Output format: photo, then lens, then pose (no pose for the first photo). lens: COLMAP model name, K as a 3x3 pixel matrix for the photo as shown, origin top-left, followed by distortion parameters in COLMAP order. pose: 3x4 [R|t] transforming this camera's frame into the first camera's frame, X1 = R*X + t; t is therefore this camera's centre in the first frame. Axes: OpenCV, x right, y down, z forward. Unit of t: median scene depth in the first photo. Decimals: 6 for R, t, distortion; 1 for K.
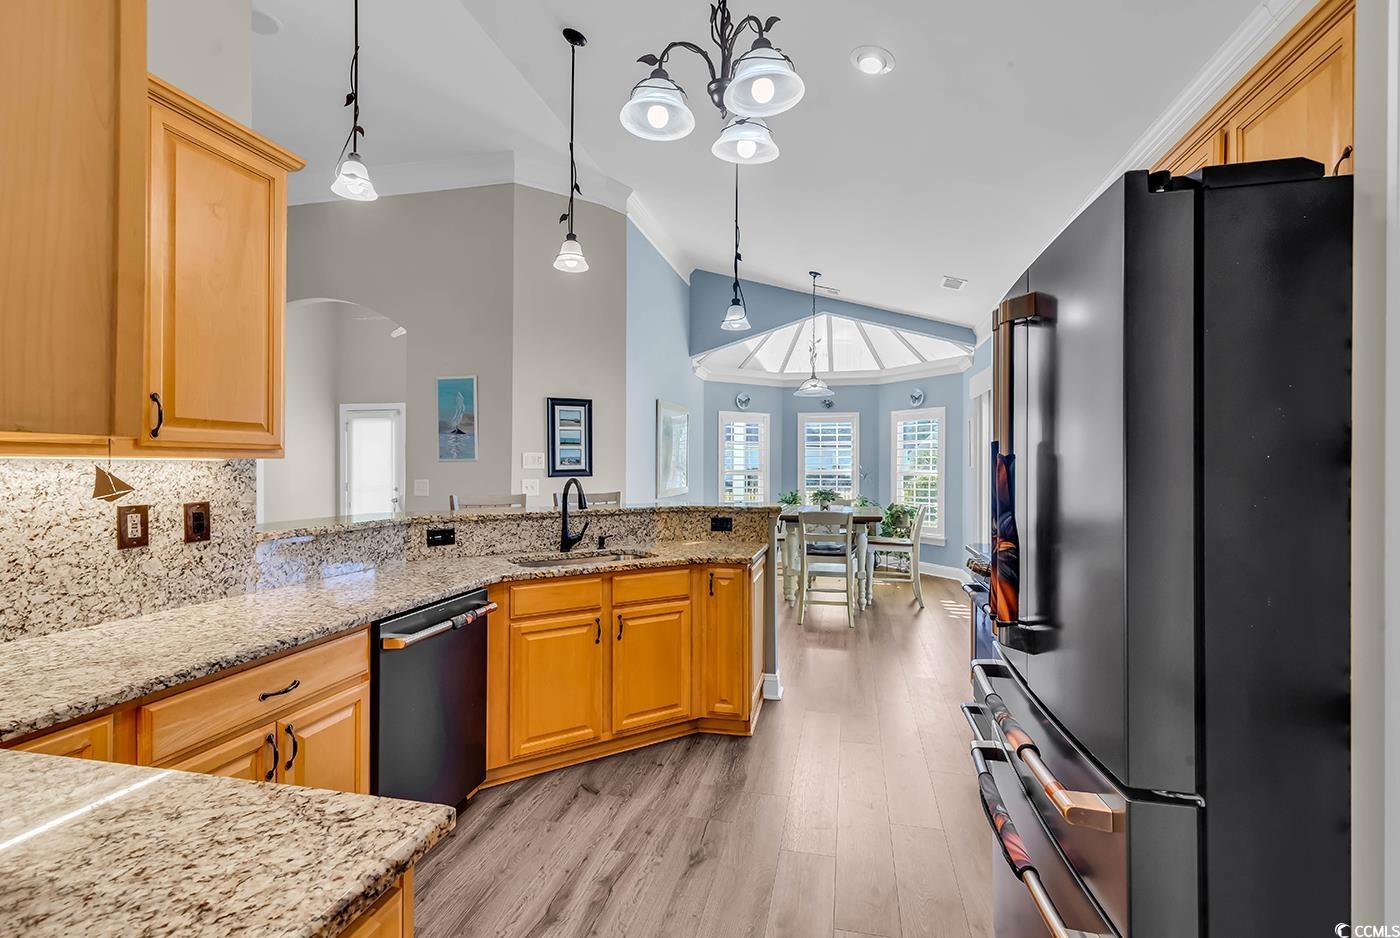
lens RADIAL K [[637.7, 0, 693.7], [0, 637.7, 461.8], [0, 0, 1]] dist [0.009657, -0.001686]
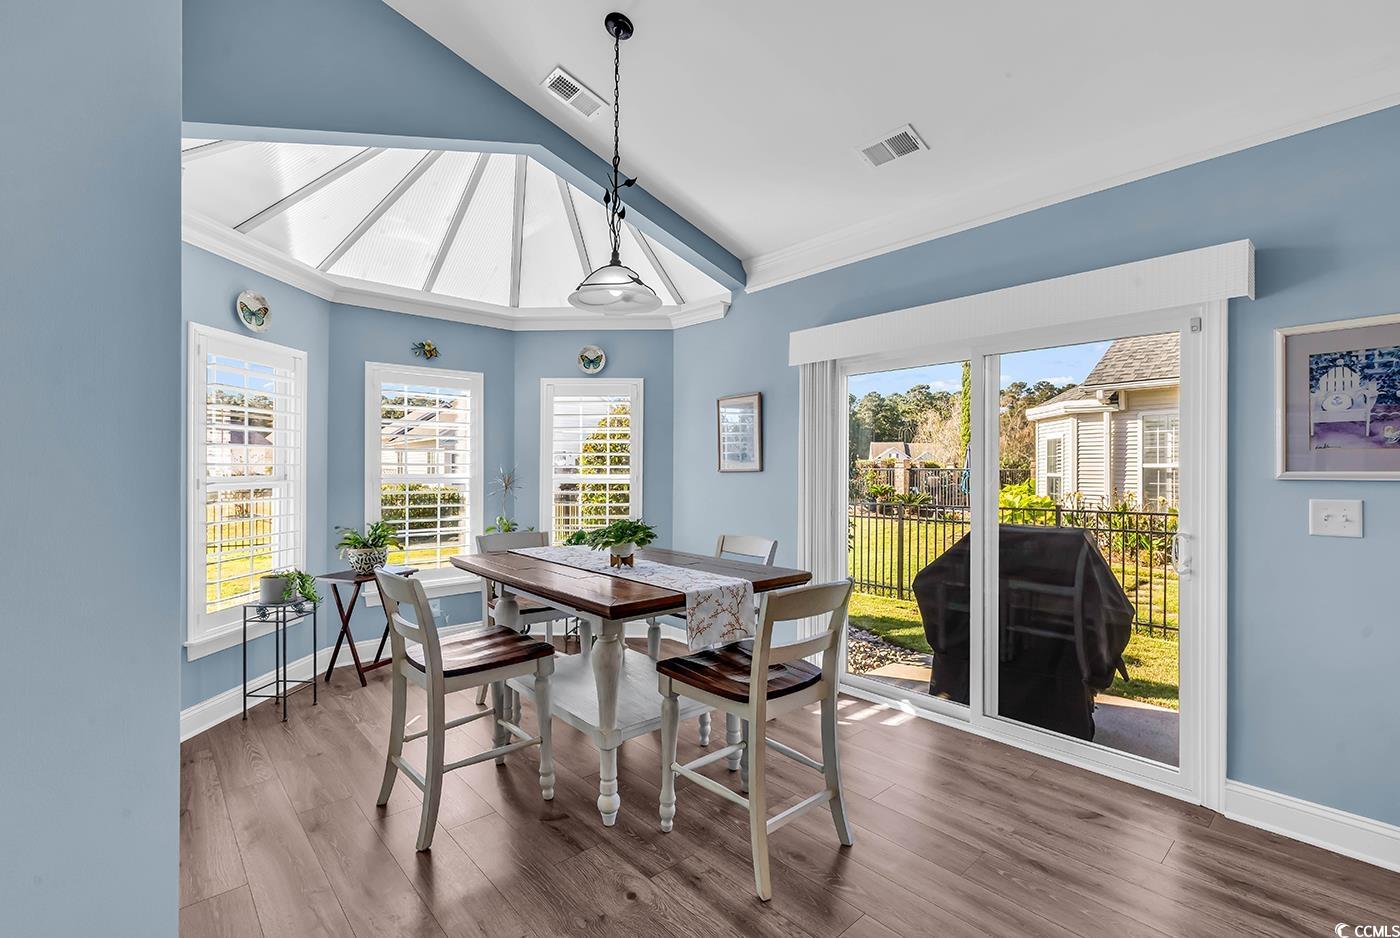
lens RADIAL K [[637.7, 0, 692.6], [0, 637.7, 469.3], [0, 0, 1]] dist [0.009657, -0.001686]
pose [[0.564482, -0.000356, 0.825445, -0.148590], [-0.006682, 0.999965, 0.005000, 0.004715], [-0.825418, -0.008338, 0.564460, 0.754538]]
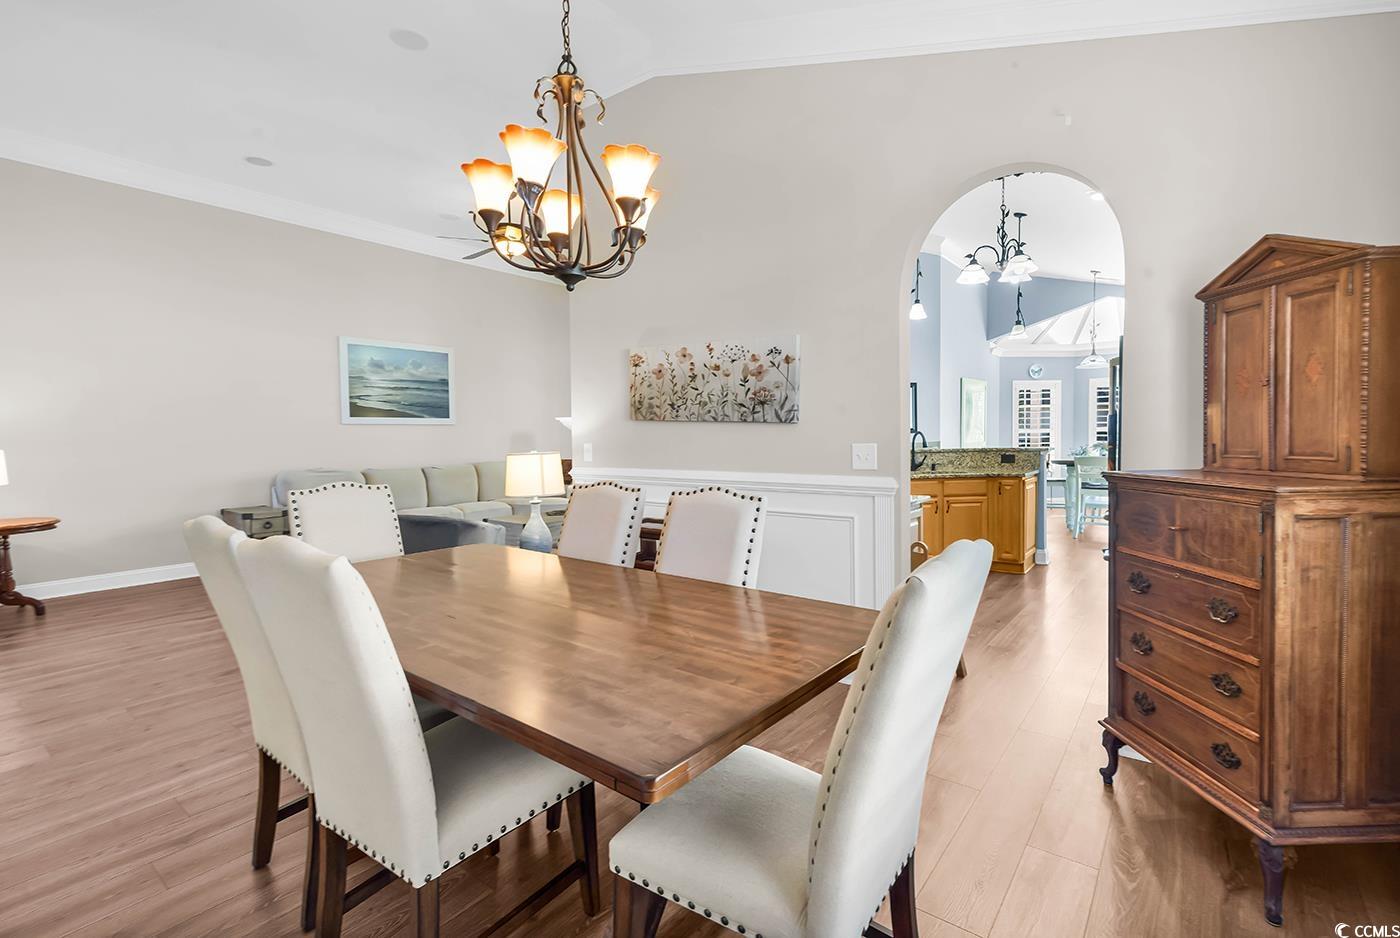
lens RADIAL K [[637.7, 0, 706.1], [0, 637.7, 457.6], [0, 0, 1]] dist [0.009657, -0.001686]
pose [[0.912633, 0.001890, -0.408776, 0.004022], [0.017728, 0.998865, 0.044199, 0.004226], [0.408396, -0.047585, 0.911564, -0.523857]]
